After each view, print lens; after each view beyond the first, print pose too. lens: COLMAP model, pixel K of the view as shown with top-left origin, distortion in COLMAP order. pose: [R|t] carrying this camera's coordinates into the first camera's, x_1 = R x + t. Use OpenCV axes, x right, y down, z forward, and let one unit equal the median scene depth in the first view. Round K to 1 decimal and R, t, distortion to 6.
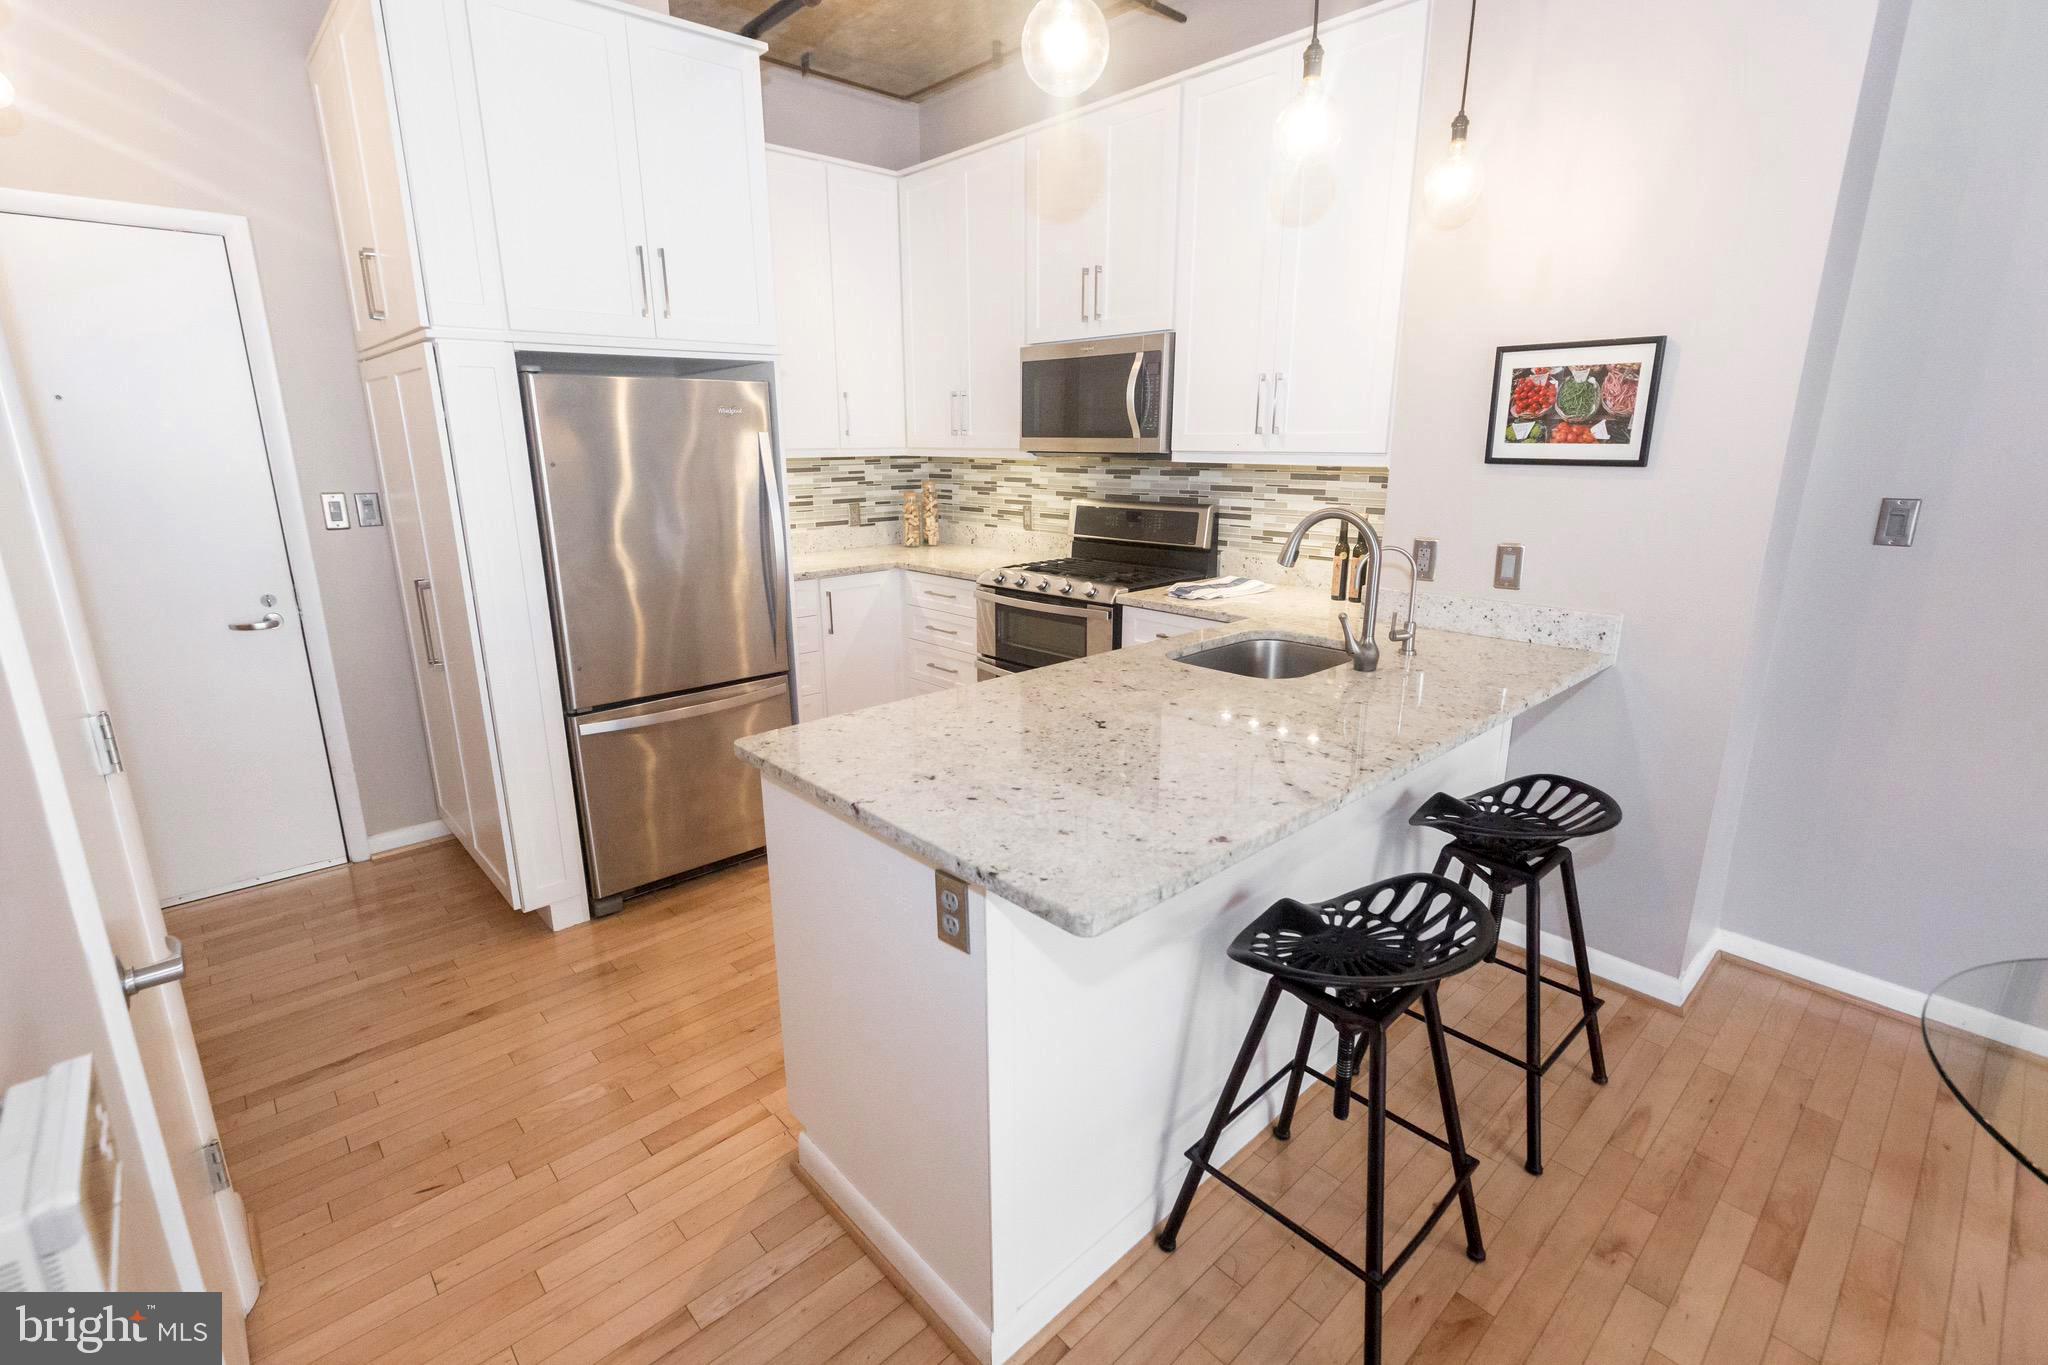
lens RADIAL K [[932.4, 0, 1007.3], [0, 932.4, 676.6], [0, 0, 1]] dist [0.001193, 0.000338]
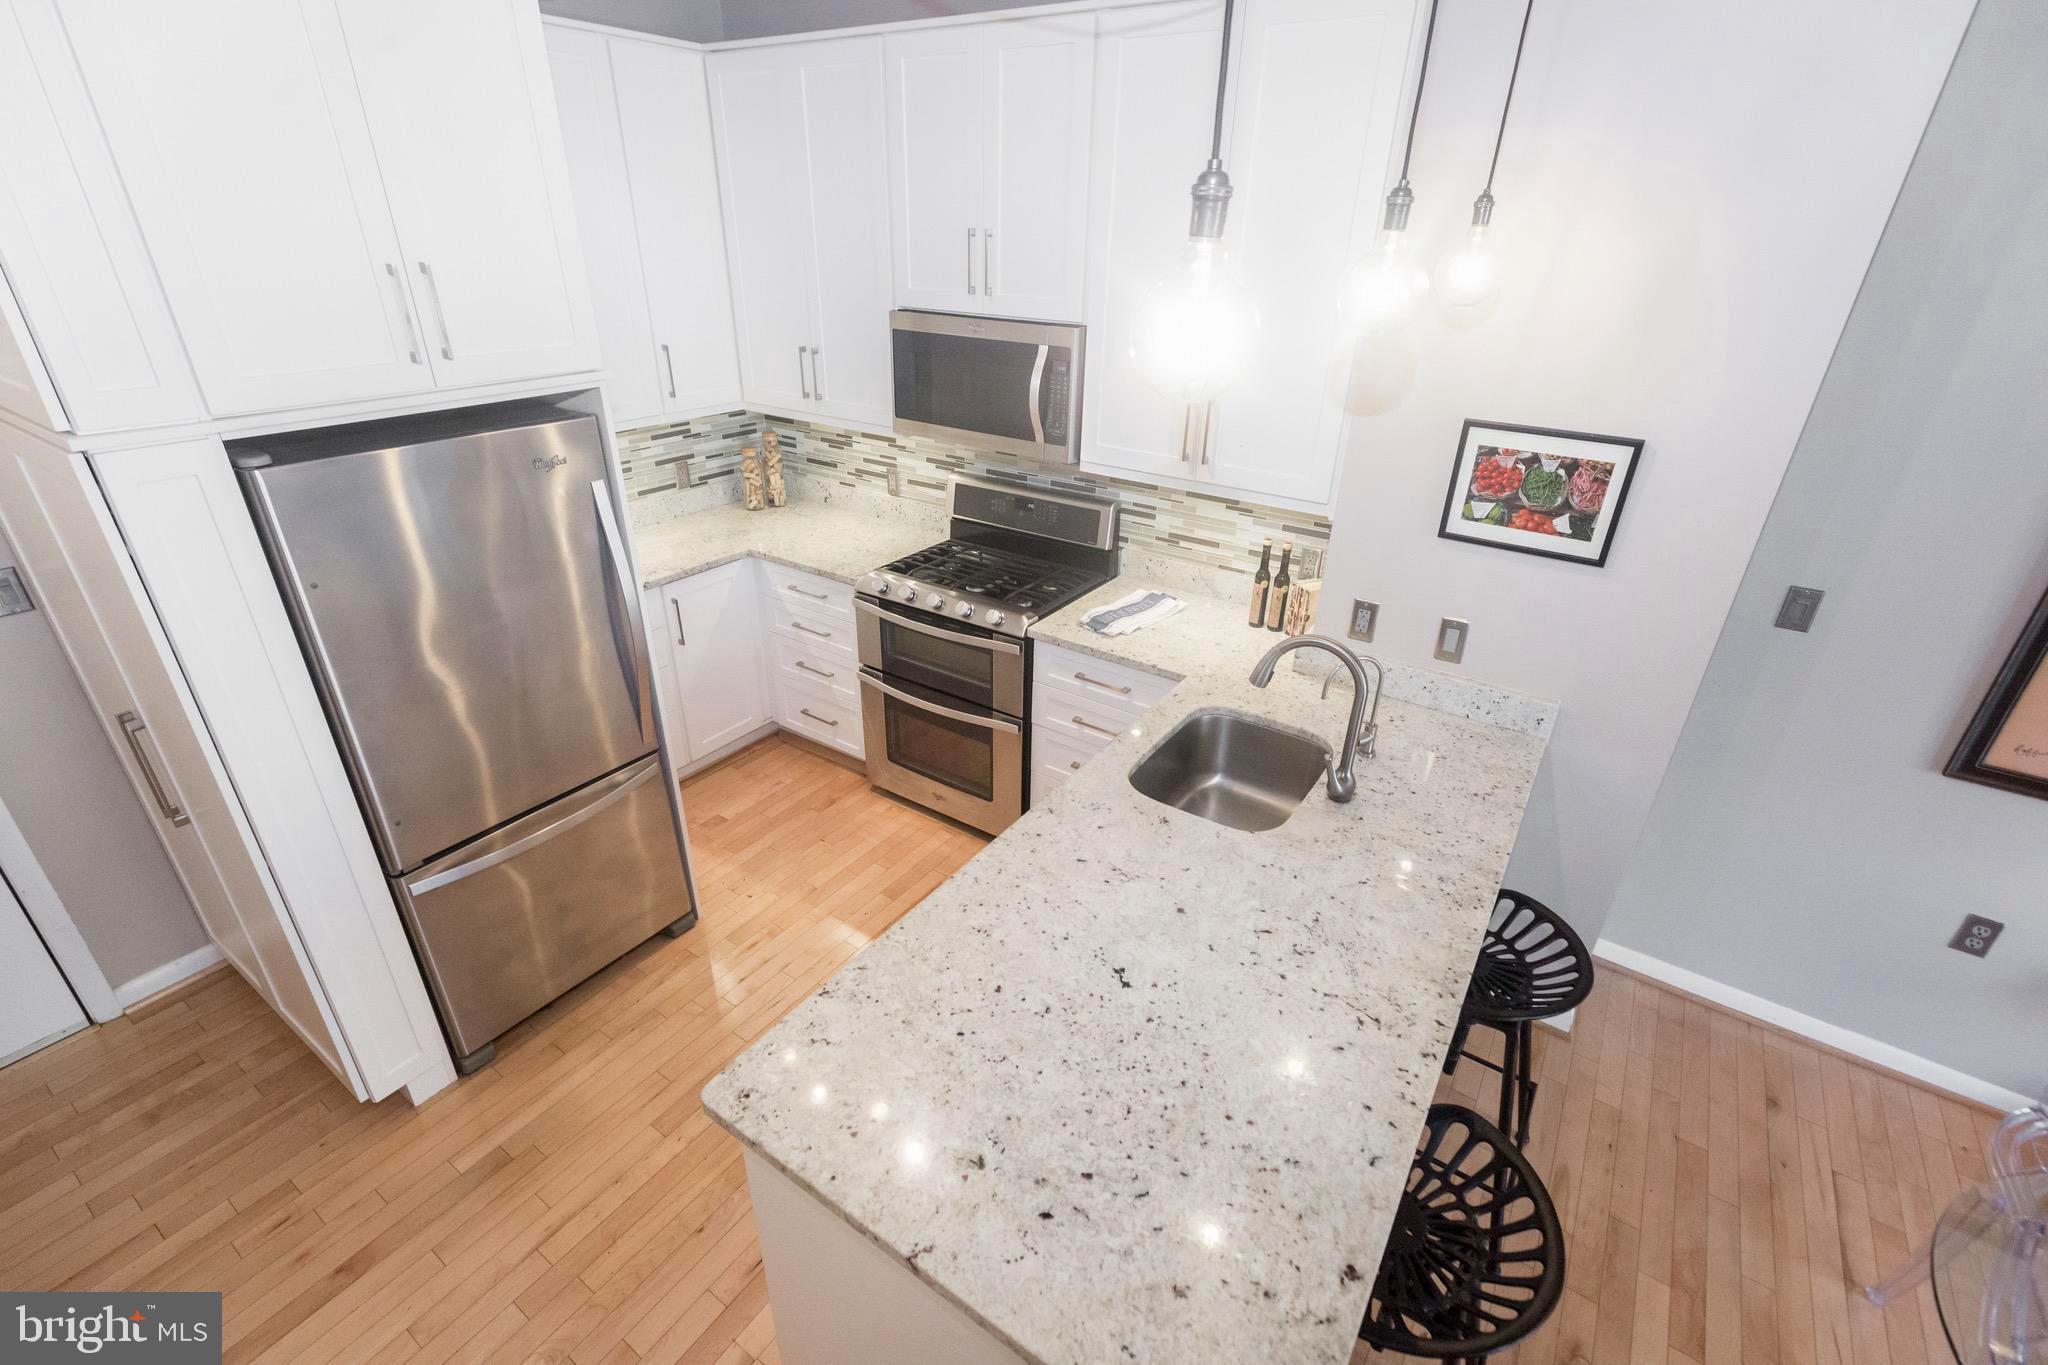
lens RADIAL K [[918.1, 0, 1019.5], [0, 918.1, 675.2], [0, 0, 1]] dist [0.003439, 0.000640]
pose [[0.972423, -0.082482, 0.218154, -0.095926], [0.034925, 0.976327, 0.213462, -0.248878], [-0.230596, -0.199956, 0.952283, 0.146059]]
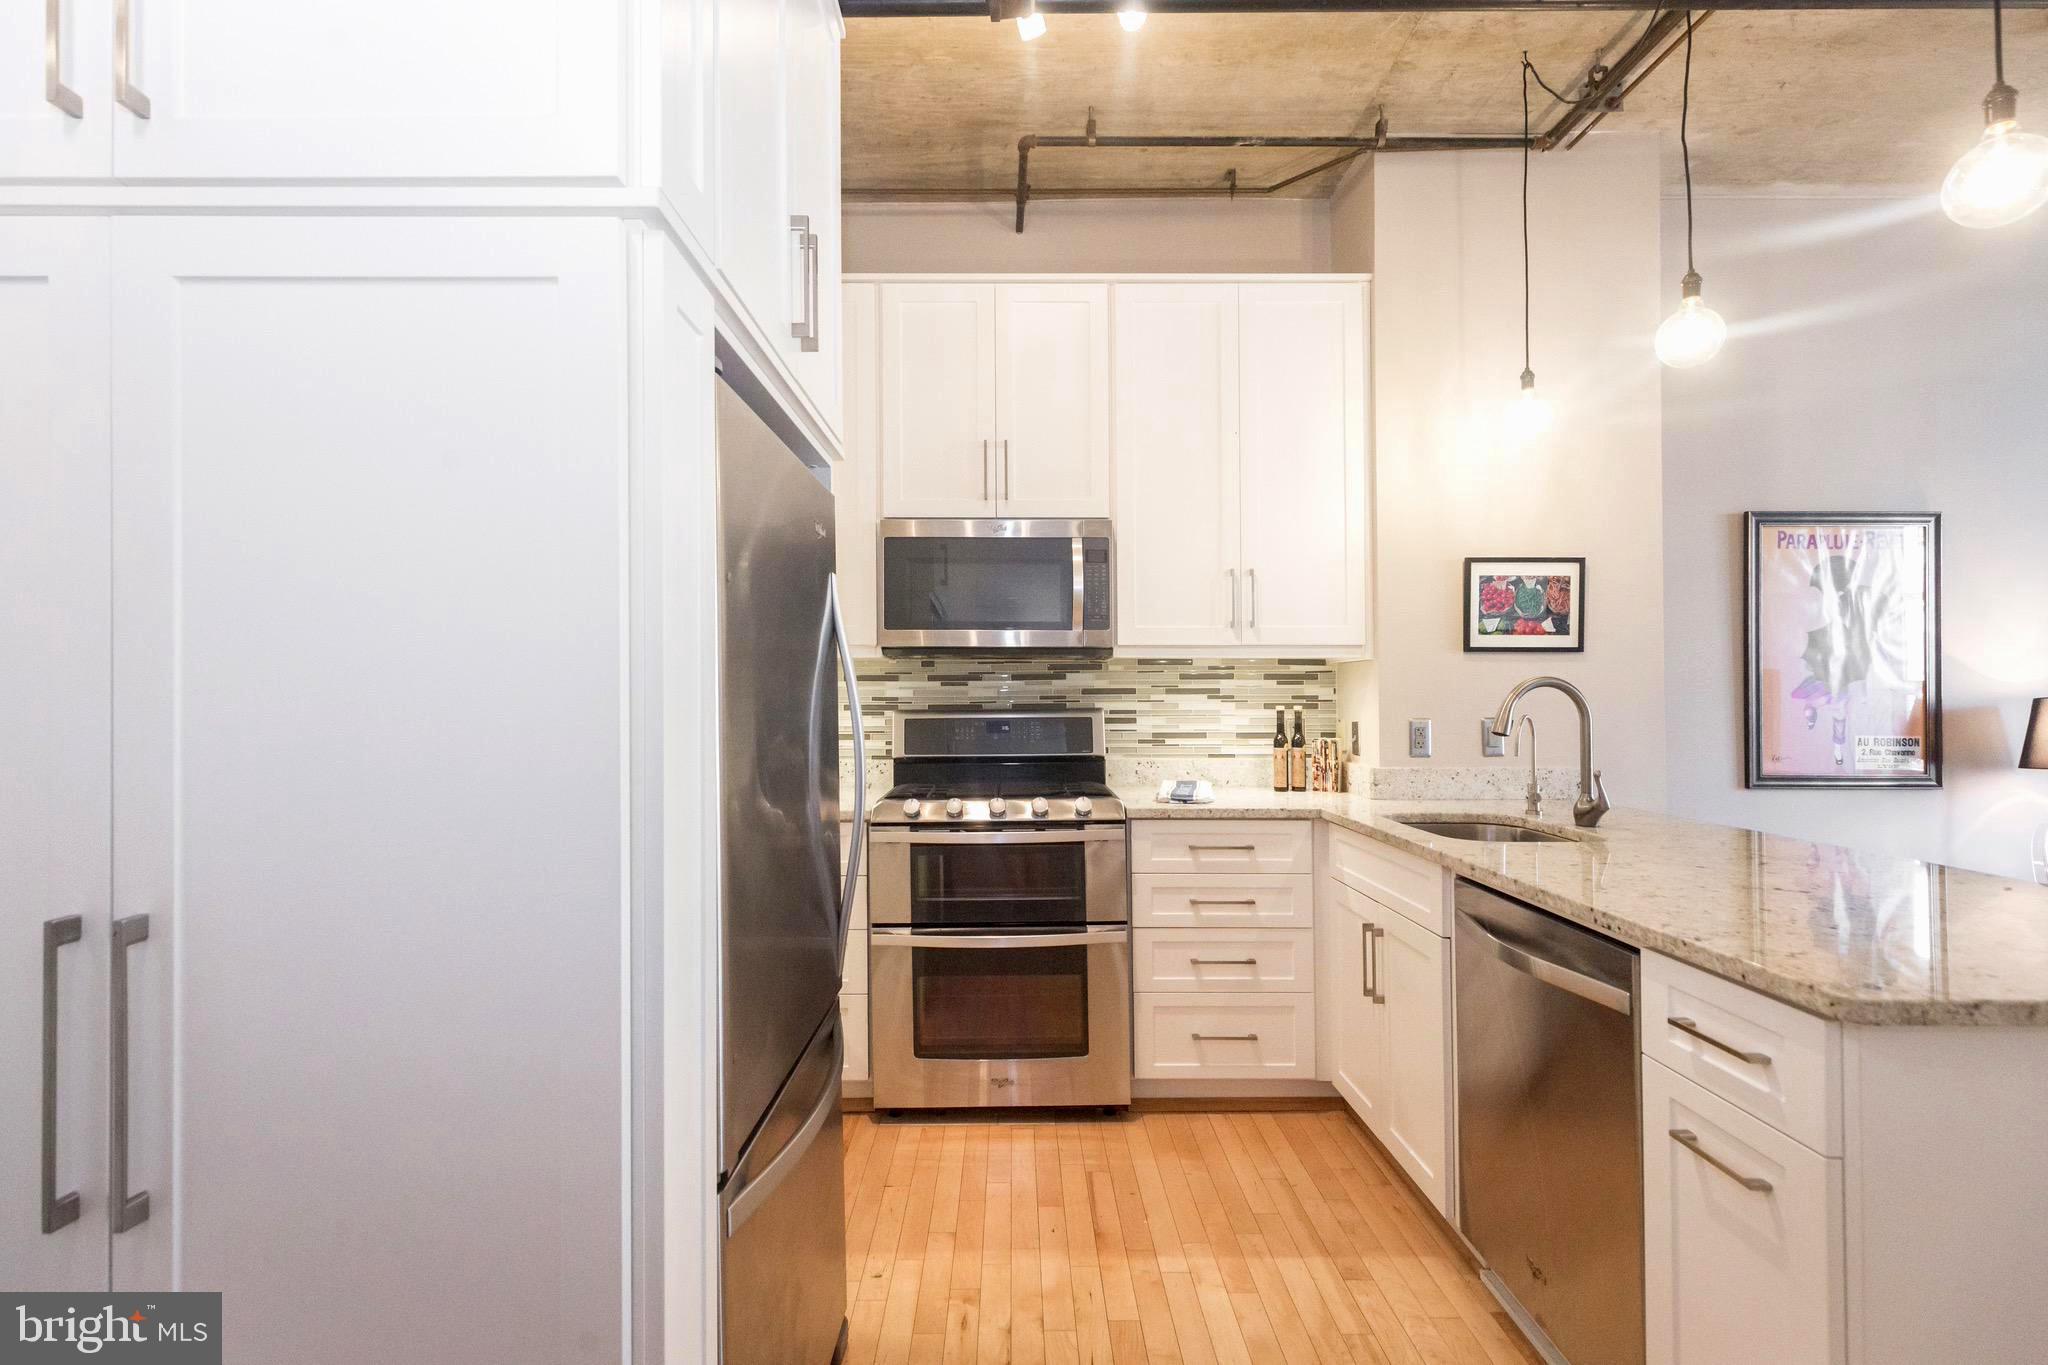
lens RADIAL K [[950.3, 0, 1008.4], [0, 950.3, 681.2], [0, 0, 1]] dist [0.003379, 0.001097]
pose [[0.668632, 0.015576, 0.743430, -0.619469], [0.184102, 0.965186, -0.185801, -0.062267], [-0.720443, 0.261099, 0.642487, 0.534026]]
